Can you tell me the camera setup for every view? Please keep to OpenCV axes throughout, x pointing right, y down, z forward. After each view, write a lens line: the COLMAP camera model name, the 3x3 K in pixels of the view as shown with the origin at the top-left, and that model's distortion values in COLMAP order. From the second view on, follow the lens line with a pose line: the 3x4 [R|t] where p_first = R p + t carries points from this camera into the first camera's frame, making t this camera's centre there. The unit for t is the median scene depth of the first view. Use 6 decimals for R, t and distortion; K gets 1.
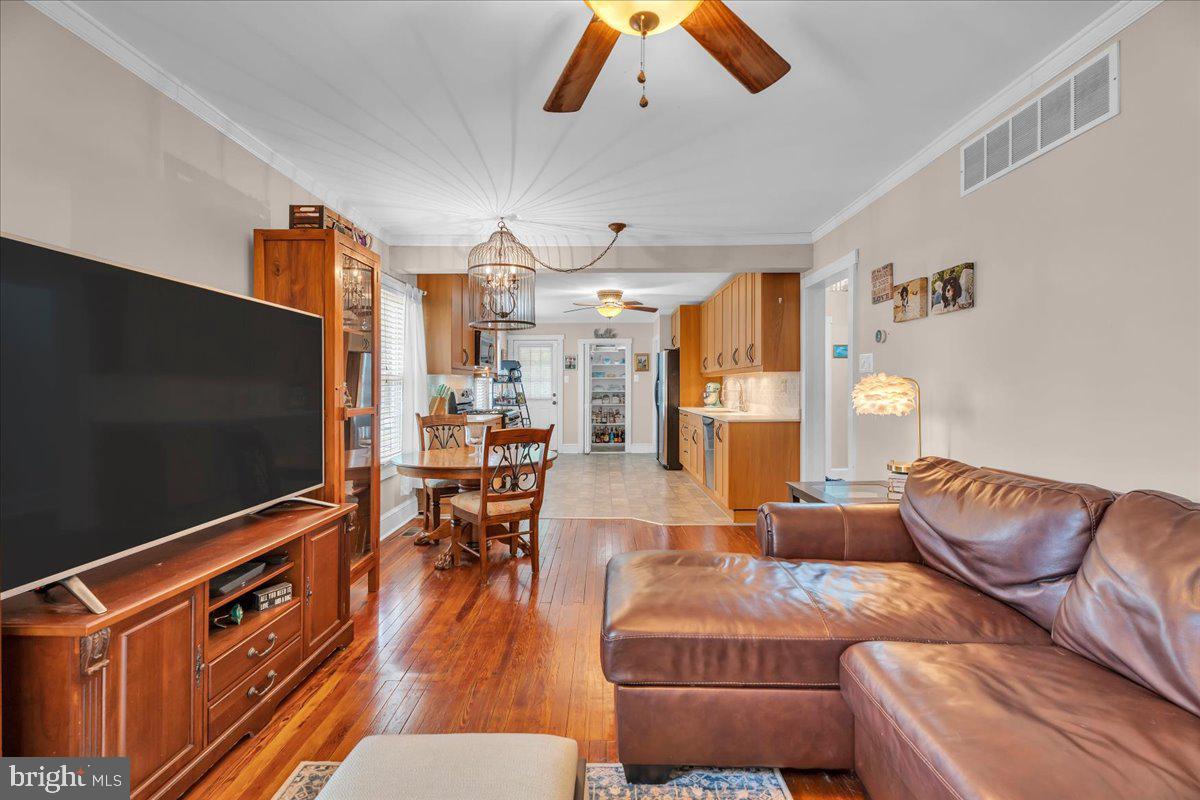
lens RADIAL K [[558.2, 0, 594.6], [0, 558.2, 391.9], [0, 0, 1]] dist [-0.011257, -0.000096]
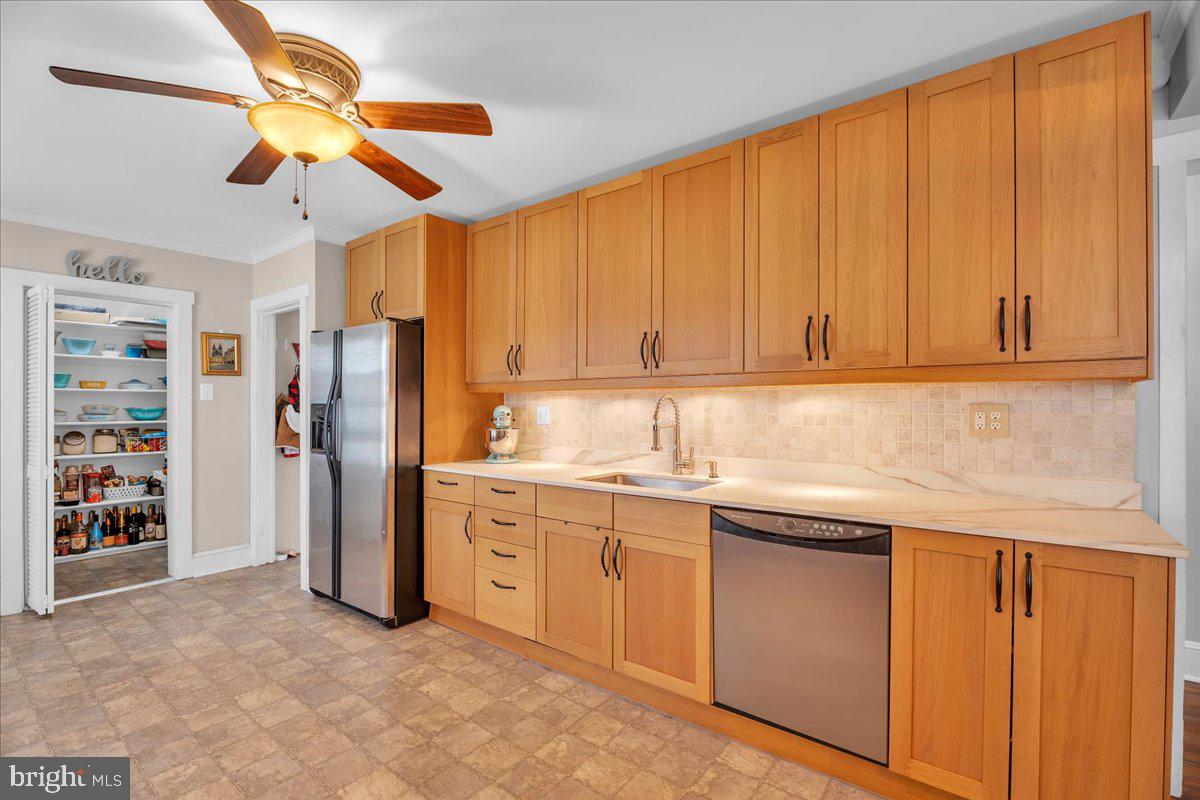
lens RADIAL K [[547.4, 0, 599.0], [0, 547.4, 408.8], [0, 0, 1]] dist [-0.012358, -0.000157]
pose [[0.606040, 0.006001, 0.795412, -0.088475], [0.002452, 0.999953, -0.009412, -0.009298], [-0.795430, 0.007654, 0.605997, 0.683462]]
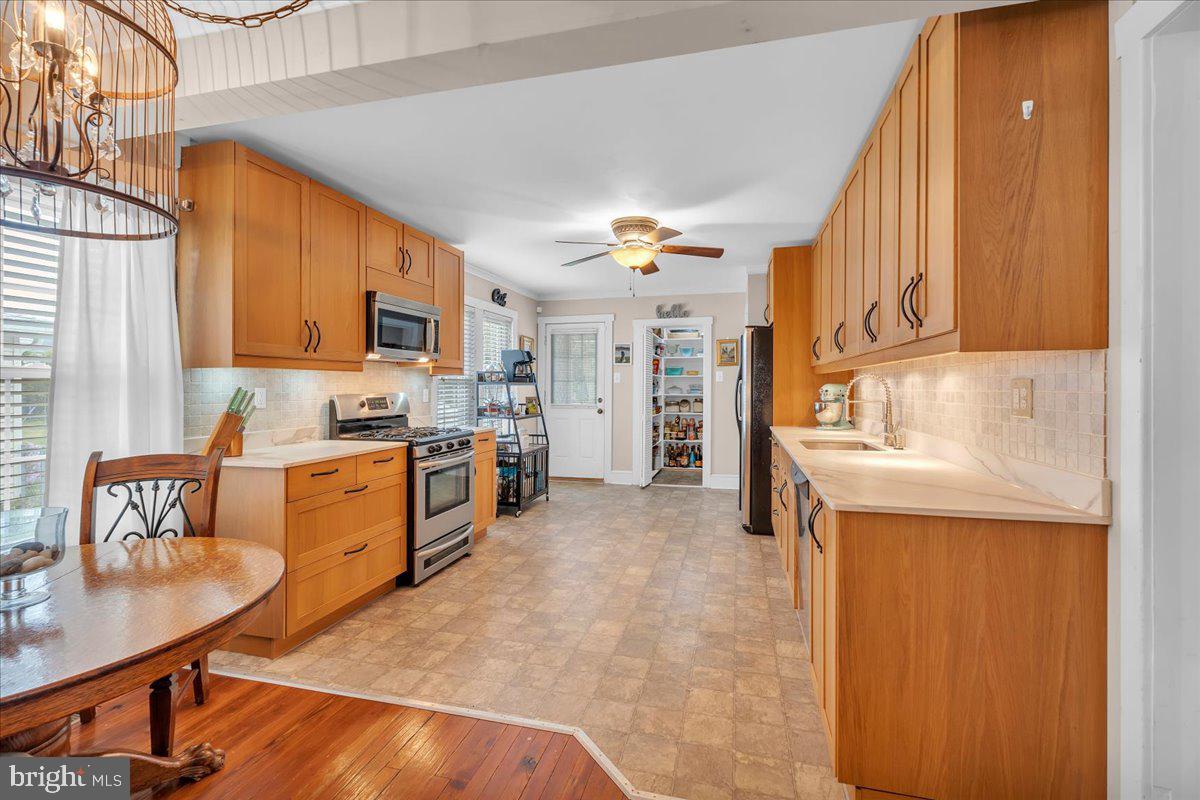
lens RADIAL K [[548.4, 0, 598.3], [0, 548.4, 384.8], [0, 0, 1]] dist [-0.001121, -0.000154]
pose [[0.971584, 0.002534, -0.236683, 0.115842], [-0.005042, 0.999937, -0.009991, -0.008778], [0.236643, 0.010900, 0.971535, 0.425047]]
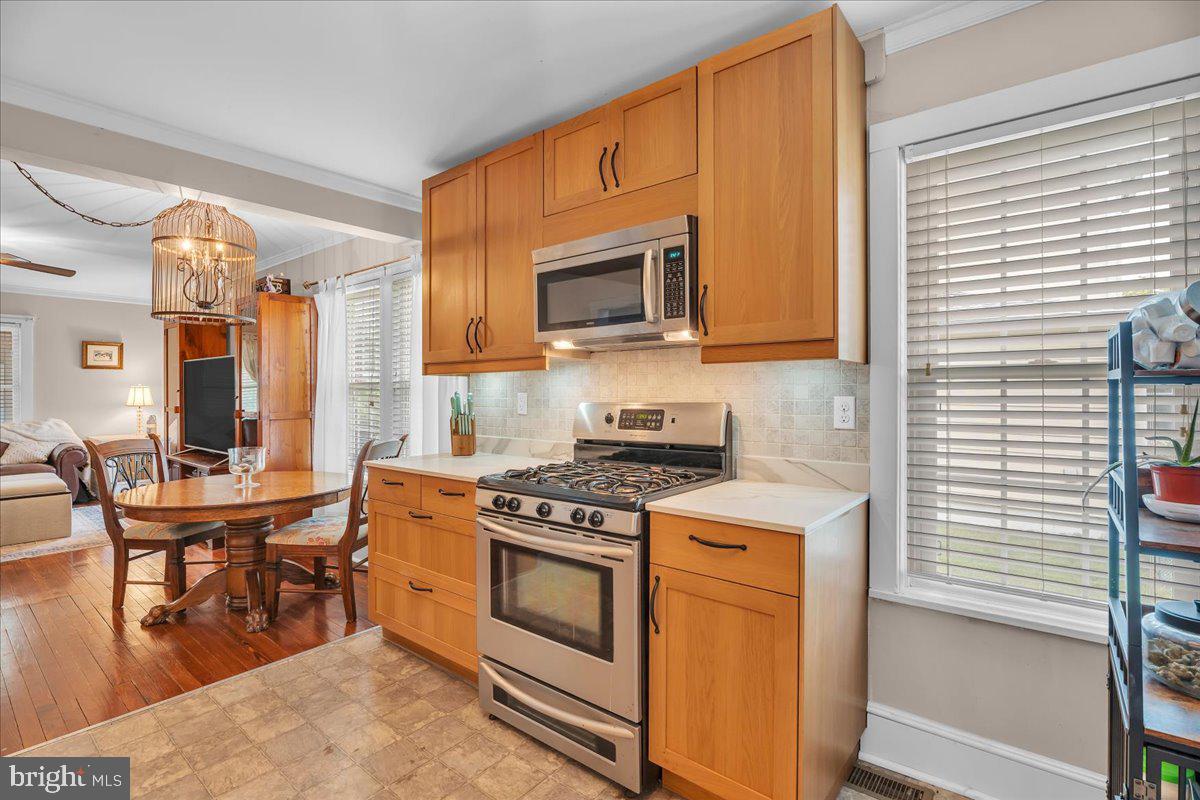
lens RADIAL K [[558.2, 0, 594.6], [0, 558.2, 391.9], [0, 0, 1]] dist [-0.011257, -0.000096]
pose [[-0.621957, 0.008478, -0.783006, 0.052498], [0.001291, 0.999951, 0.009801, -0.013623], [0.783050, 0.005085, -0.621937, 1.026977]]
